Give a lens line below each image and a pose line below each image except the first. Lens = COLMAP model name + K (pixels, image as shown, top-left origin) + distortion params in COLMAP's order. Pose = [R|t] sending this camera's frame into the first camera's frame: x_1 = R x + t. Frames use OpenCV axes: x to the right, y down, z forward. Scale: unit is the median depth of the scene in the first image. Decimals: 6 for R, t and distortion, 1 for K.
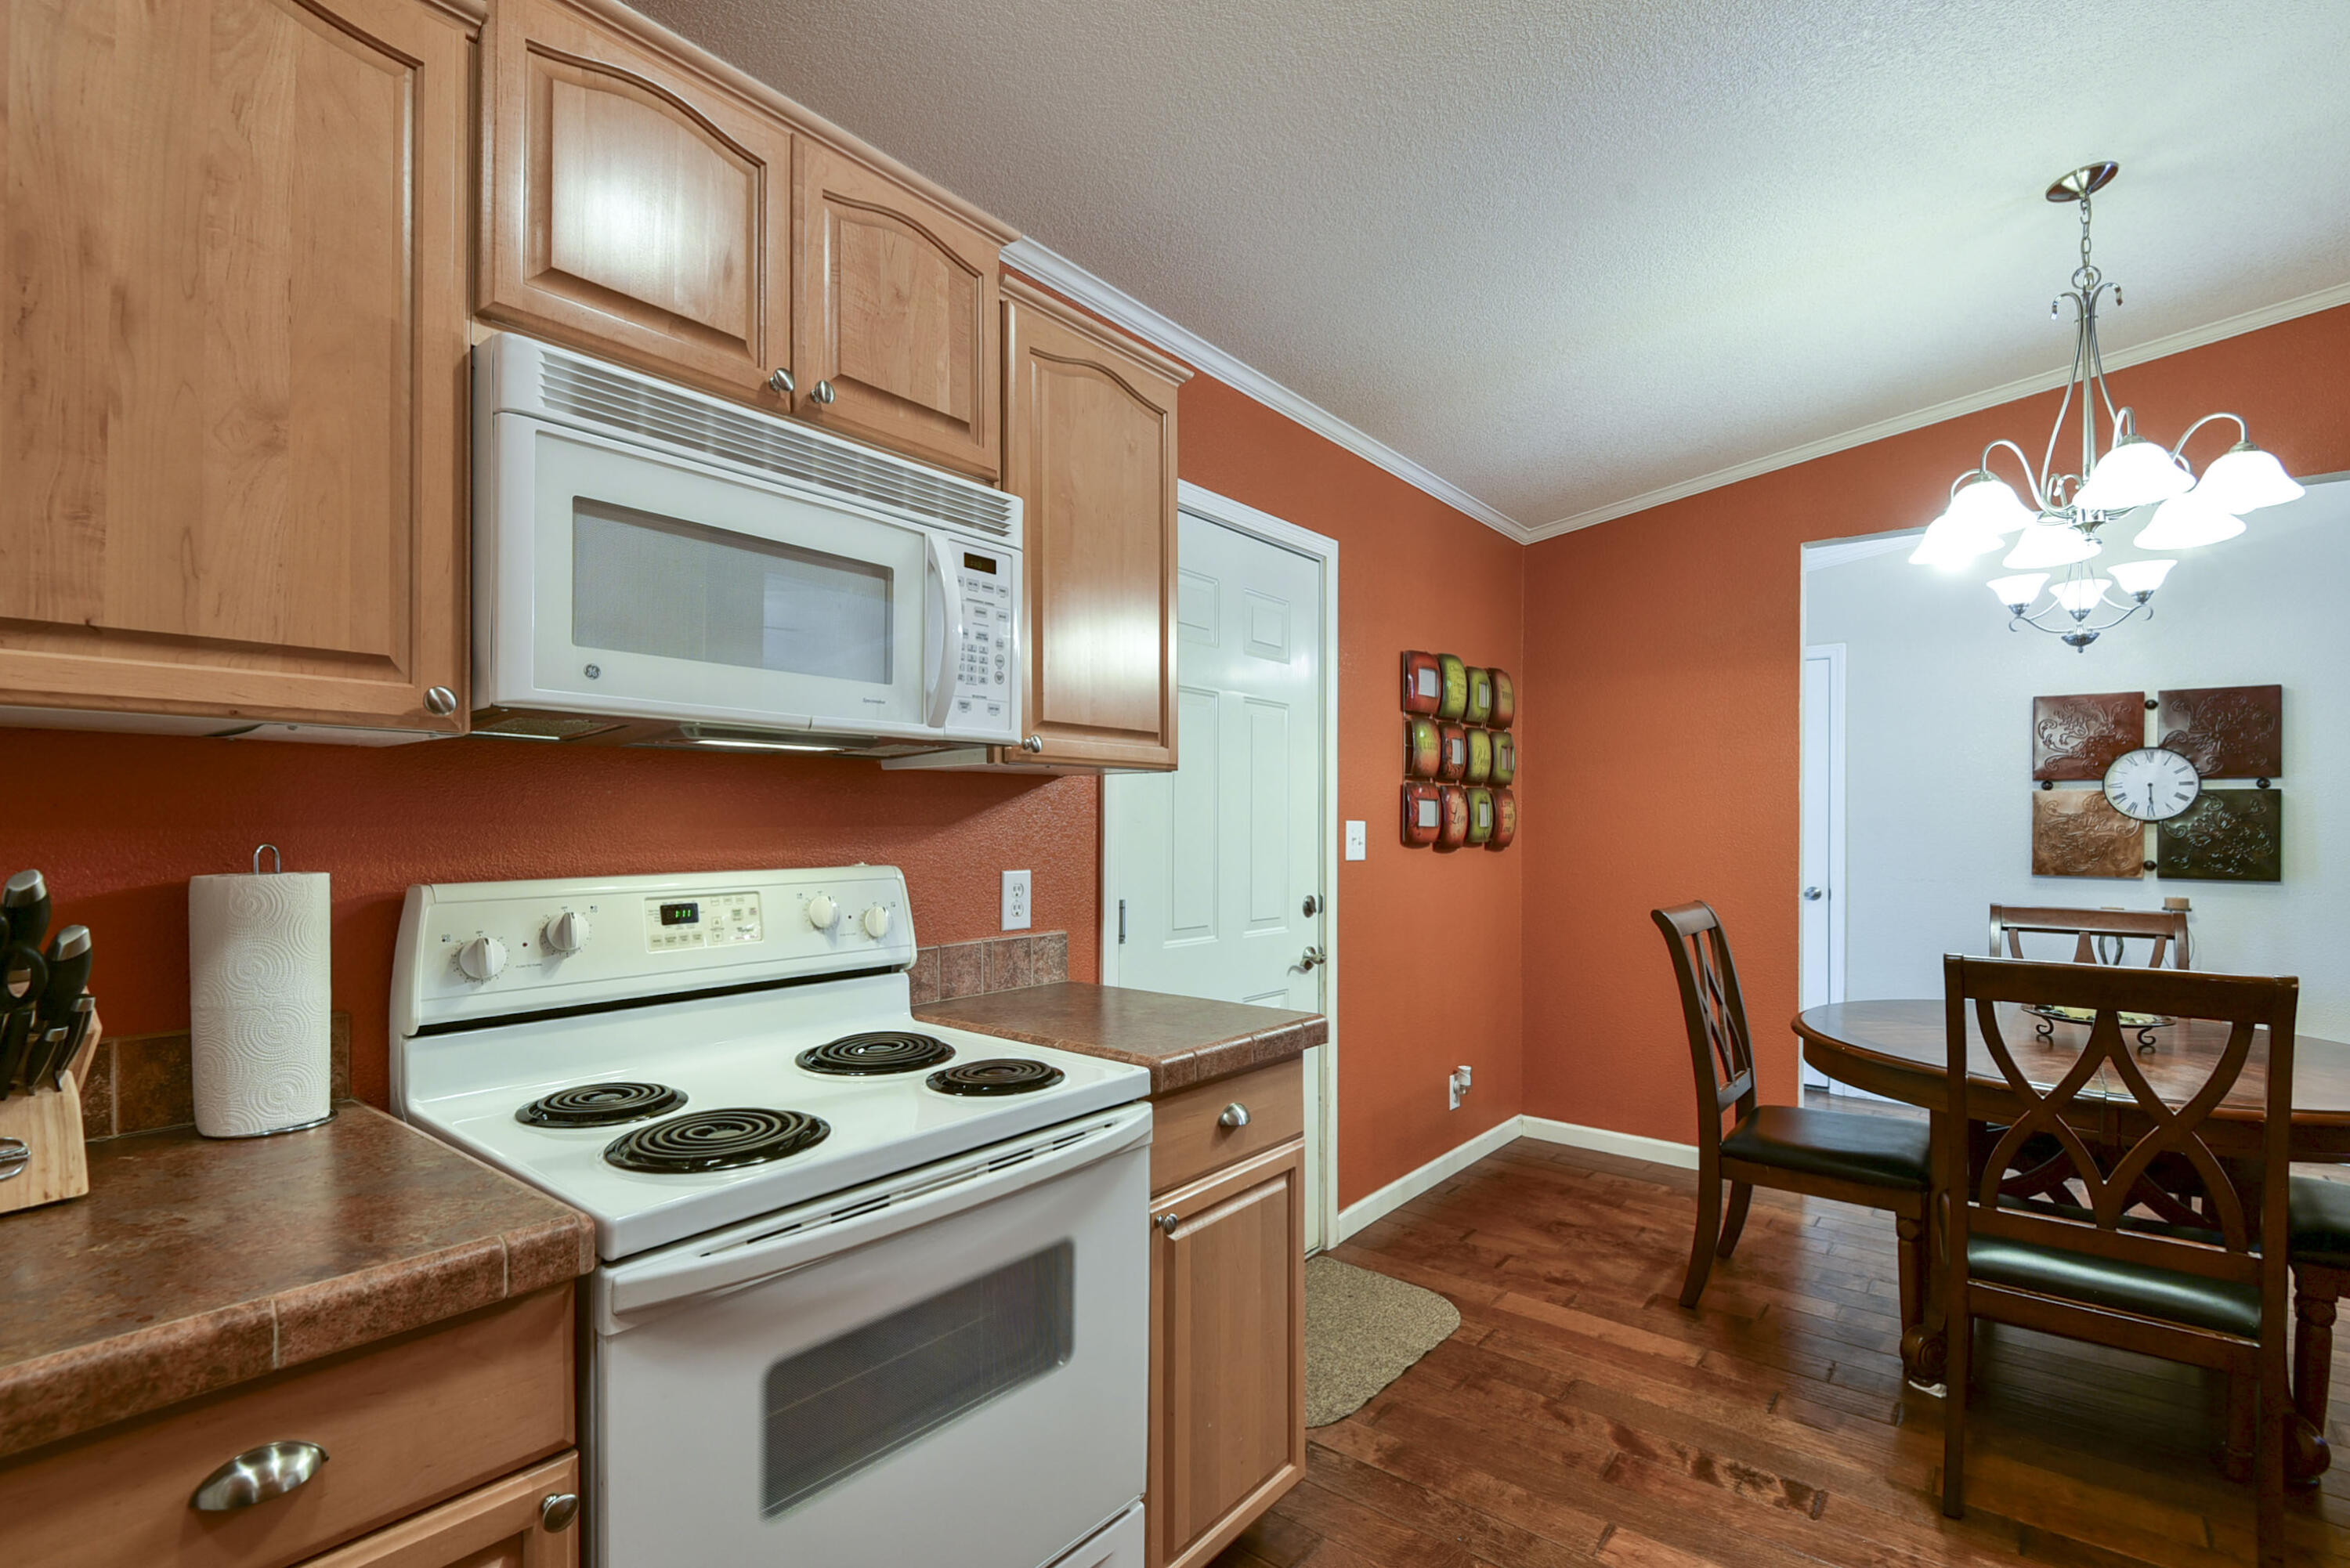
lens RADIAL K [[1089.5, 0, 1159.6], [0, 1089.5, 825.3], [0, 0, 1]] dist [0.019747, -0.014015]
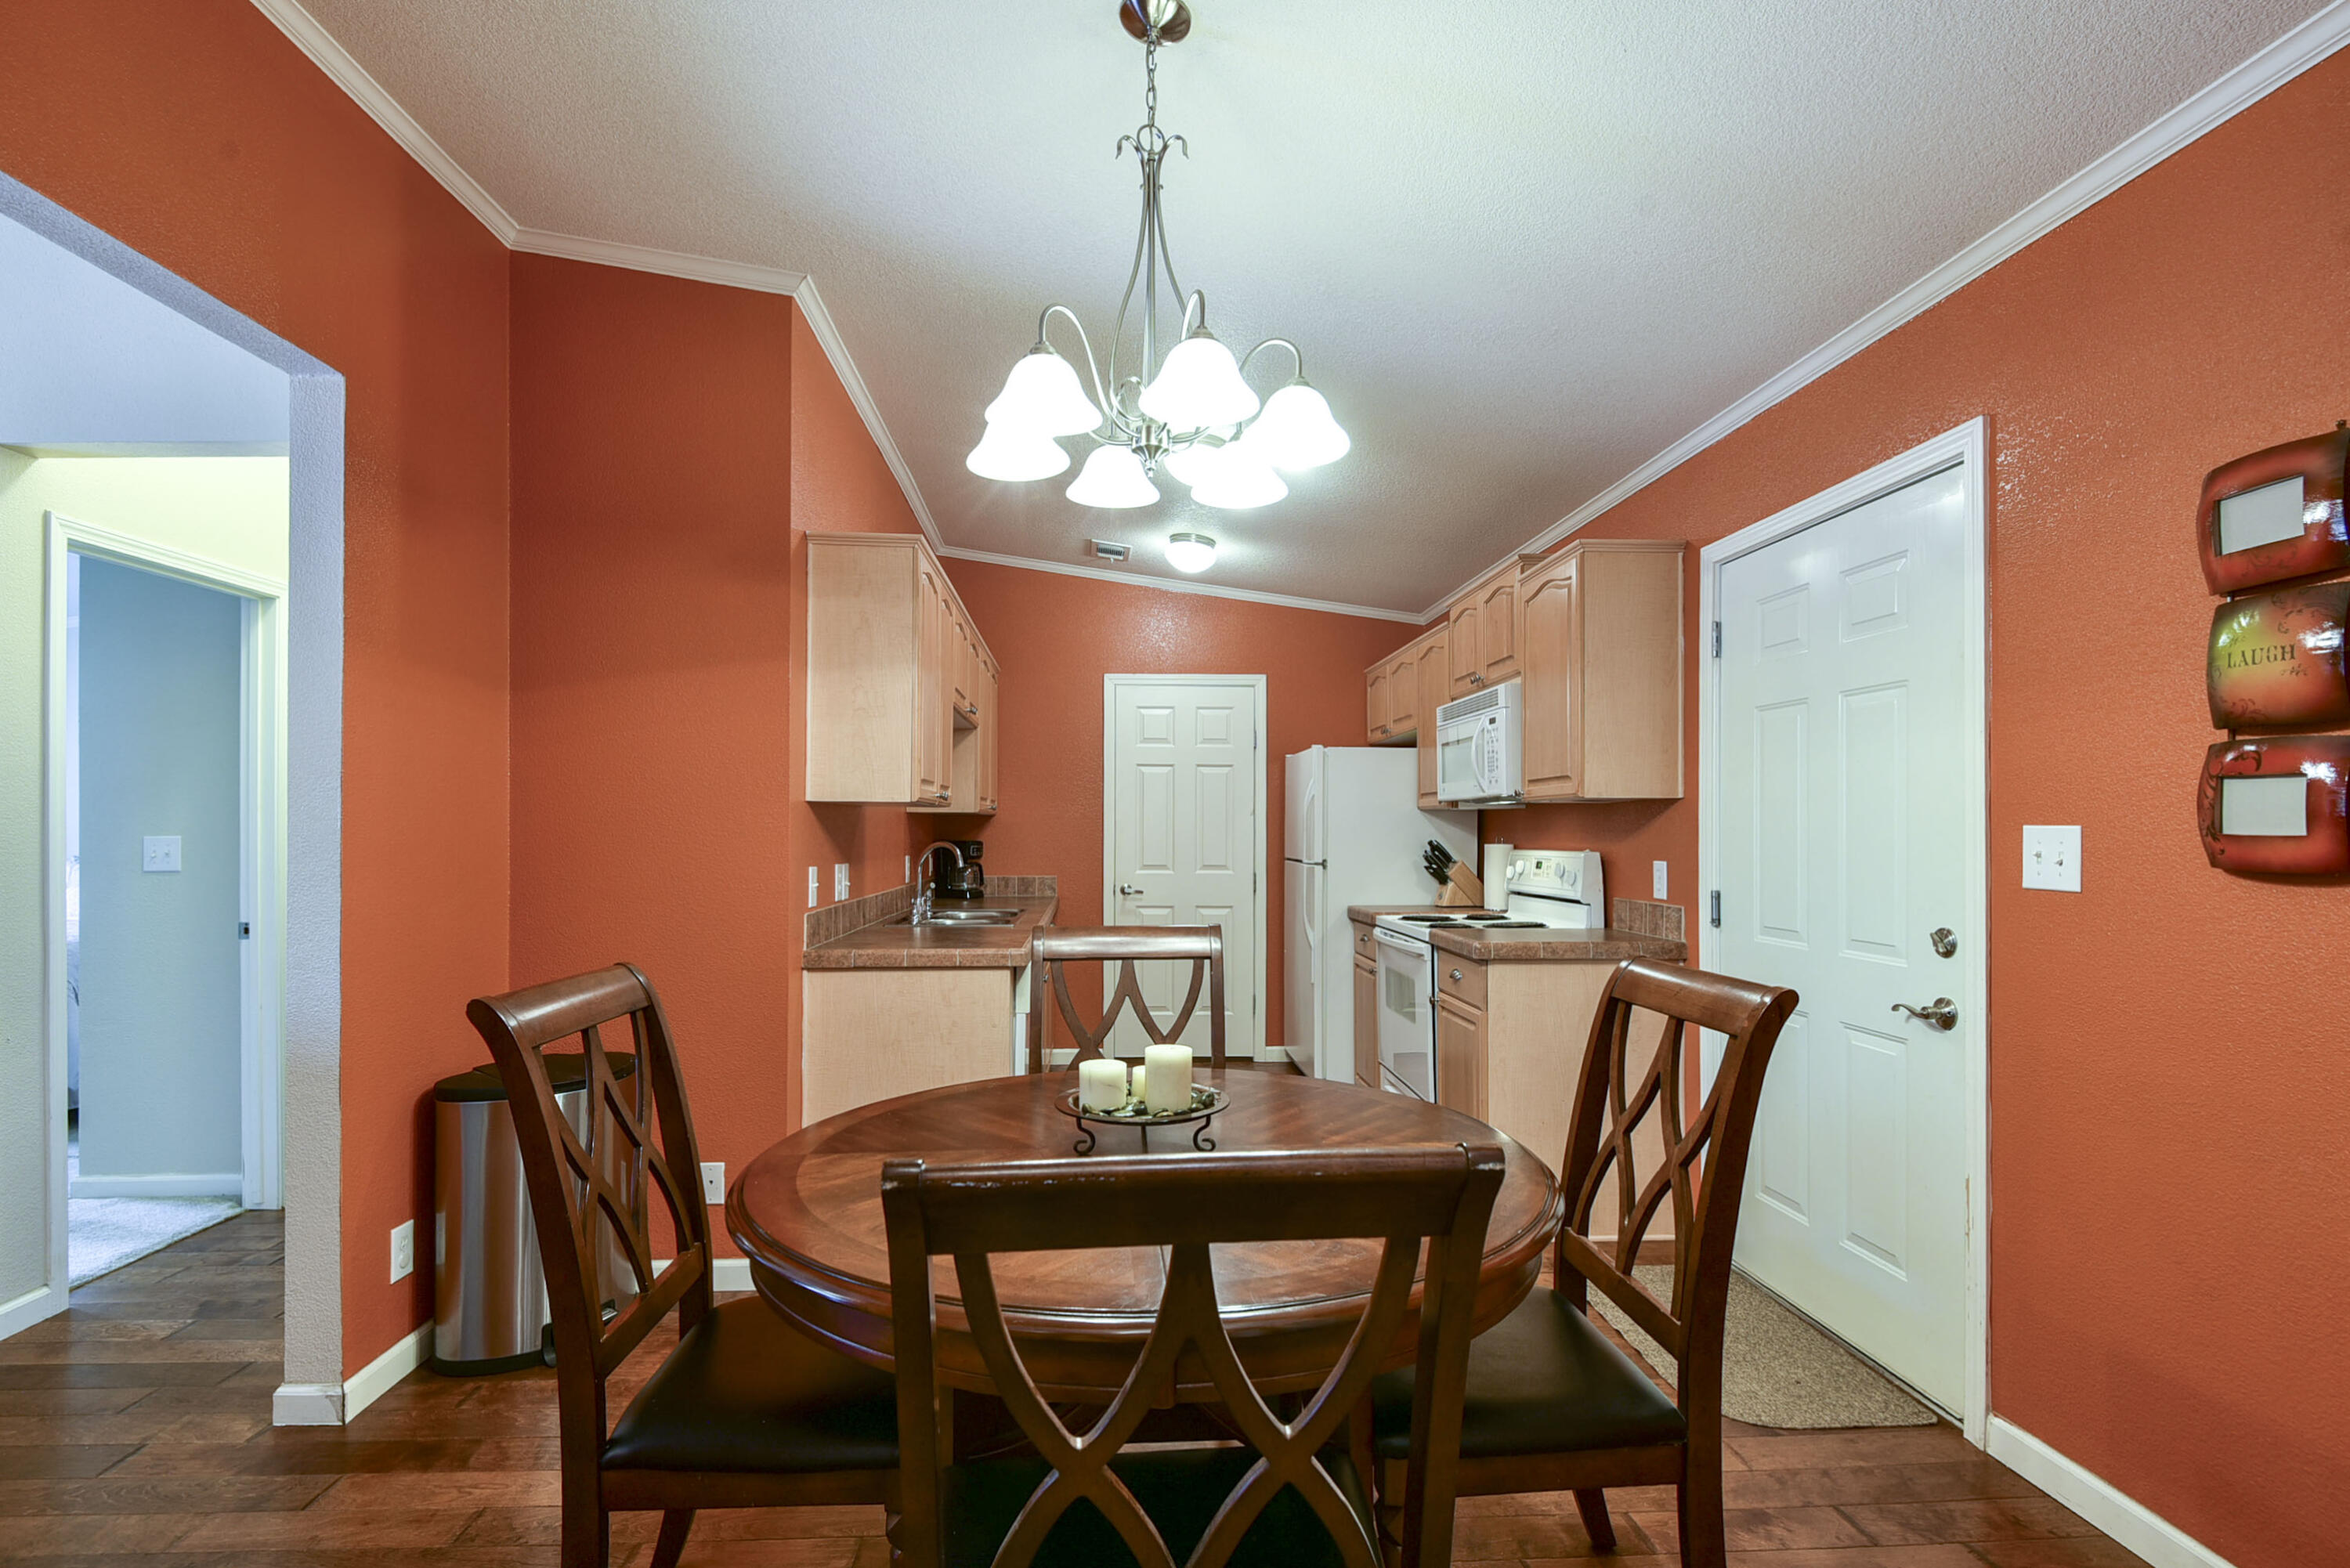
lens RADIAL K [[1089.5, 0, 1142.6], [0, 1089.5, 818.1], [0, 0, 1]] dist [0.019747, -0.014015]
pose [[-0.751037, -0.011187, -0.660165, 1.057268], [-0.004935, 0.999924, -0.011330, 0.000938], [0.660241, -0.005251, -0.751035, 1.224869]]
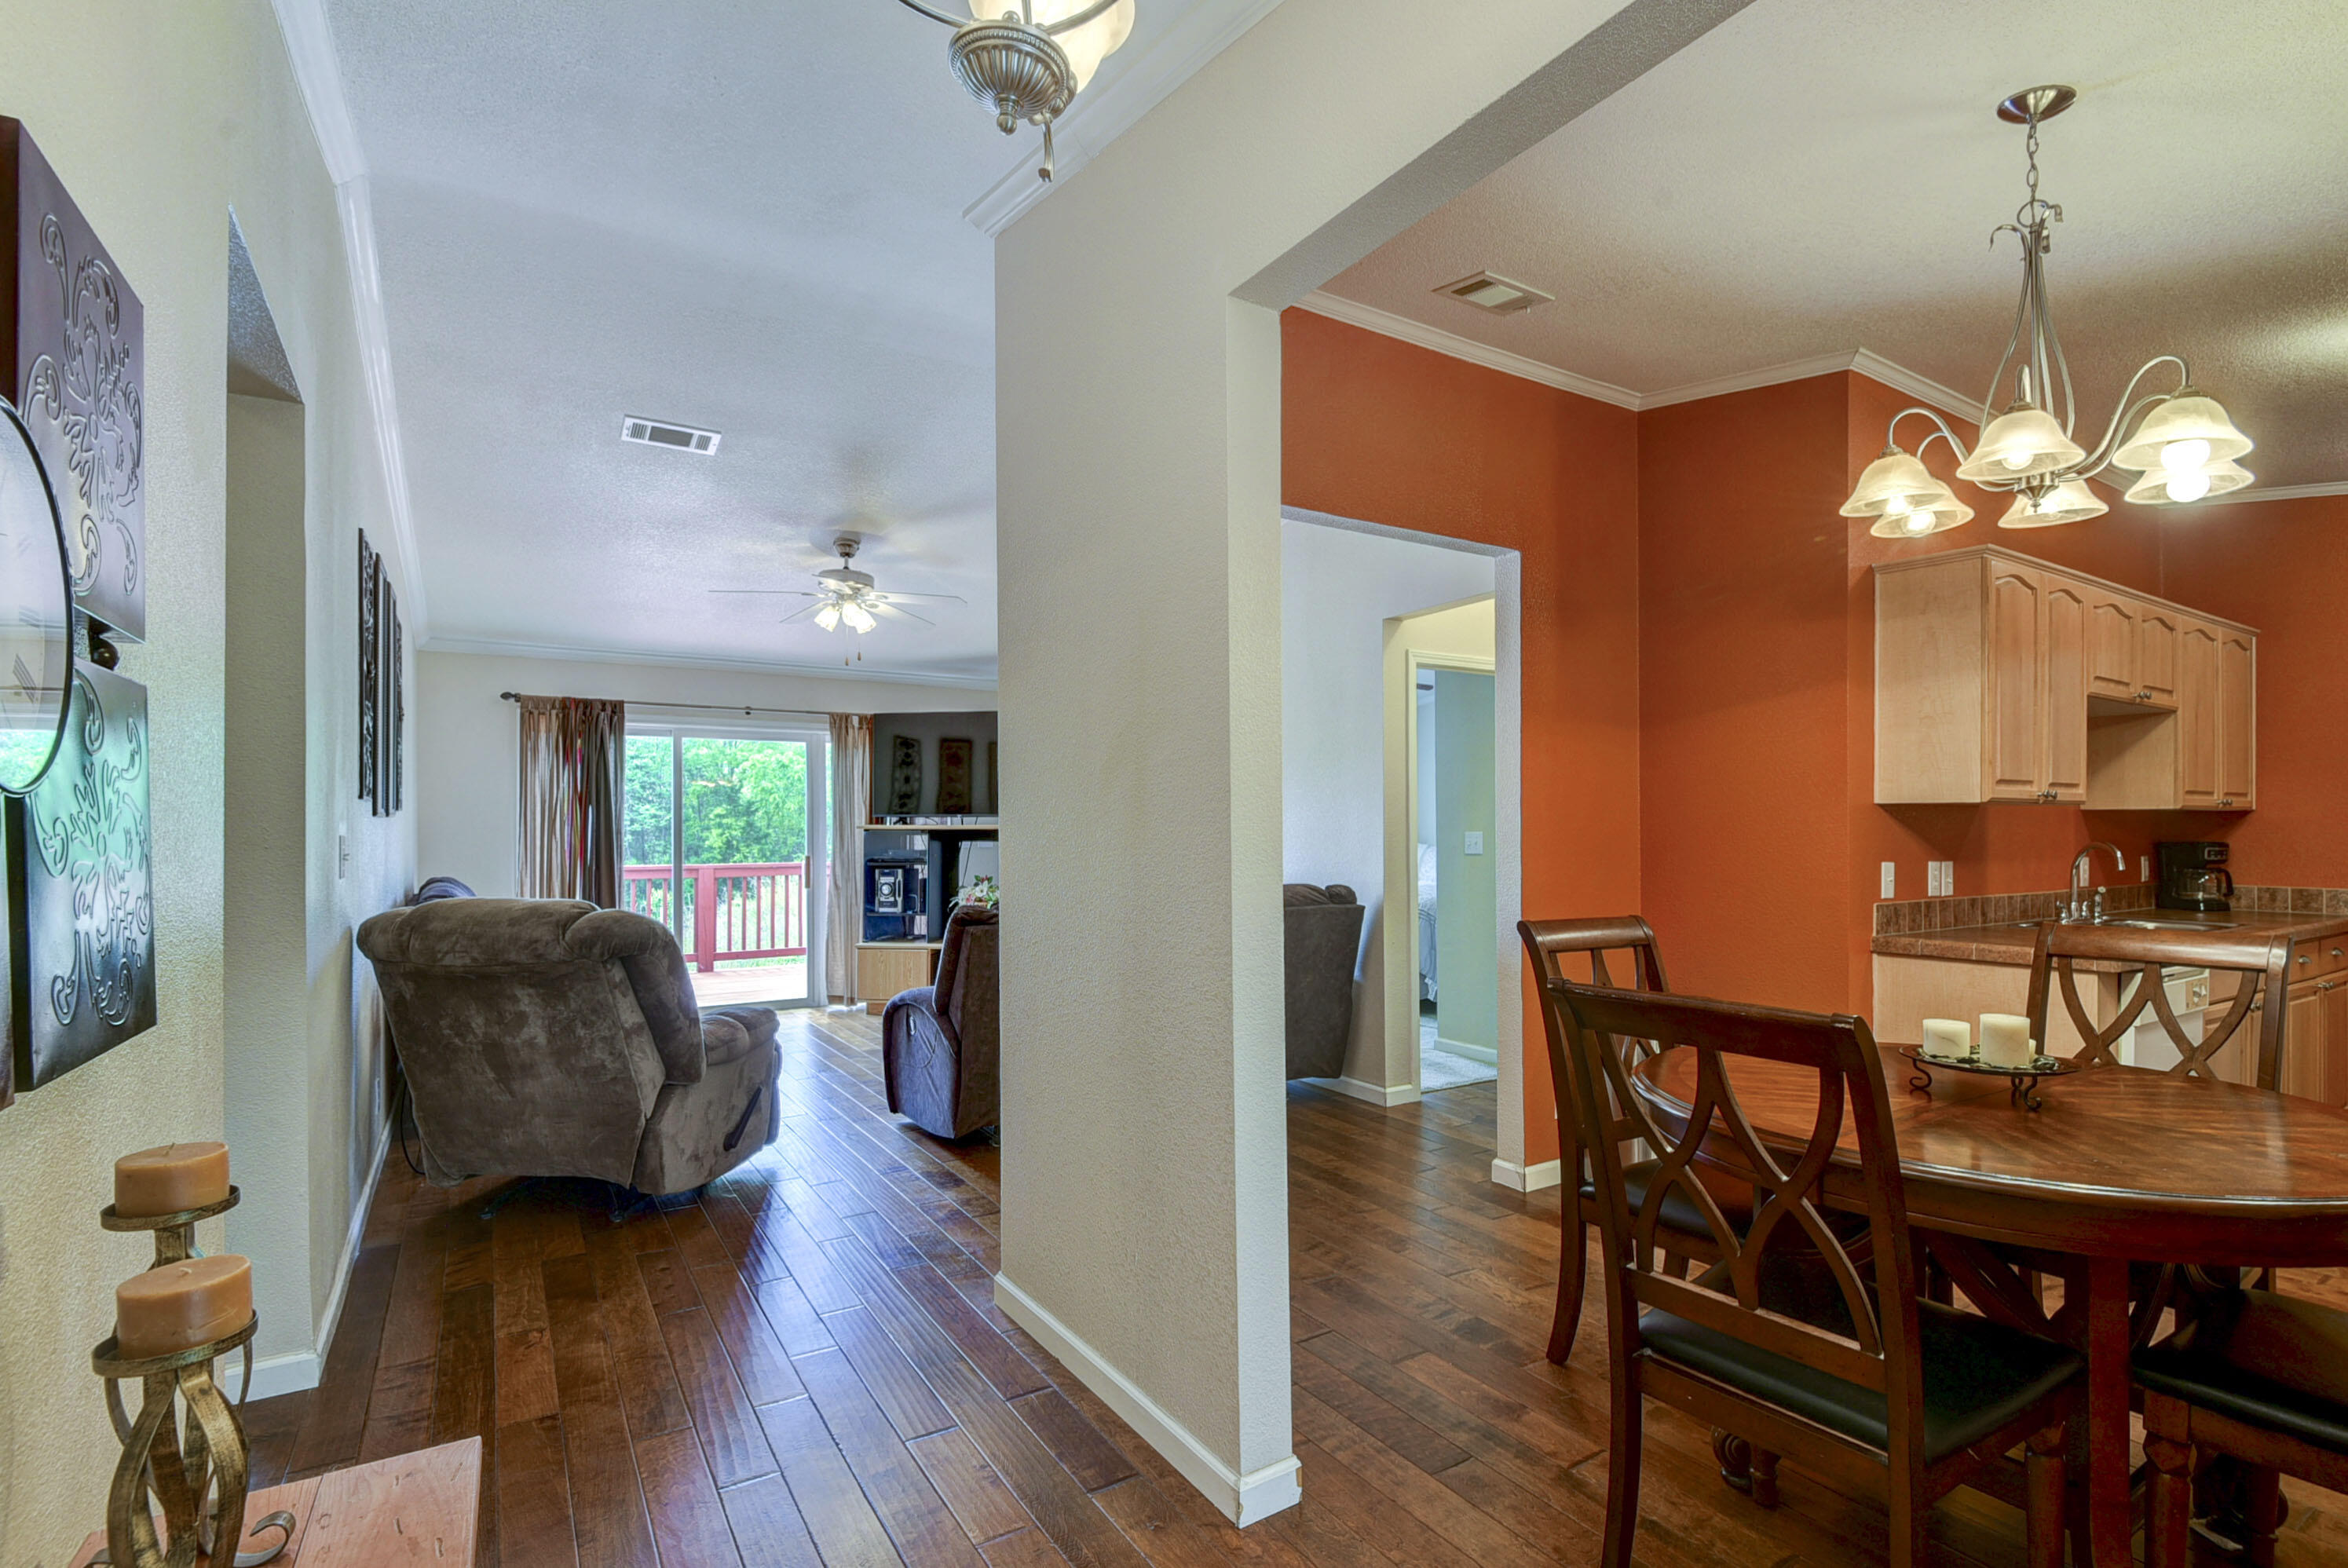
lens RADIAL K [[1088.5, 0, 1181.6], [0, 1088.5, 827.6], [0, 0, 1]] dist [0.019747, -0.014015]
pose [[-0.947265, -0.004044, 0.320425, 0.938869], [-0.003014, 0.999989, 0.003711, -0.001716], [-0.320436, 0.002549, -0.947267, 1.586781]]
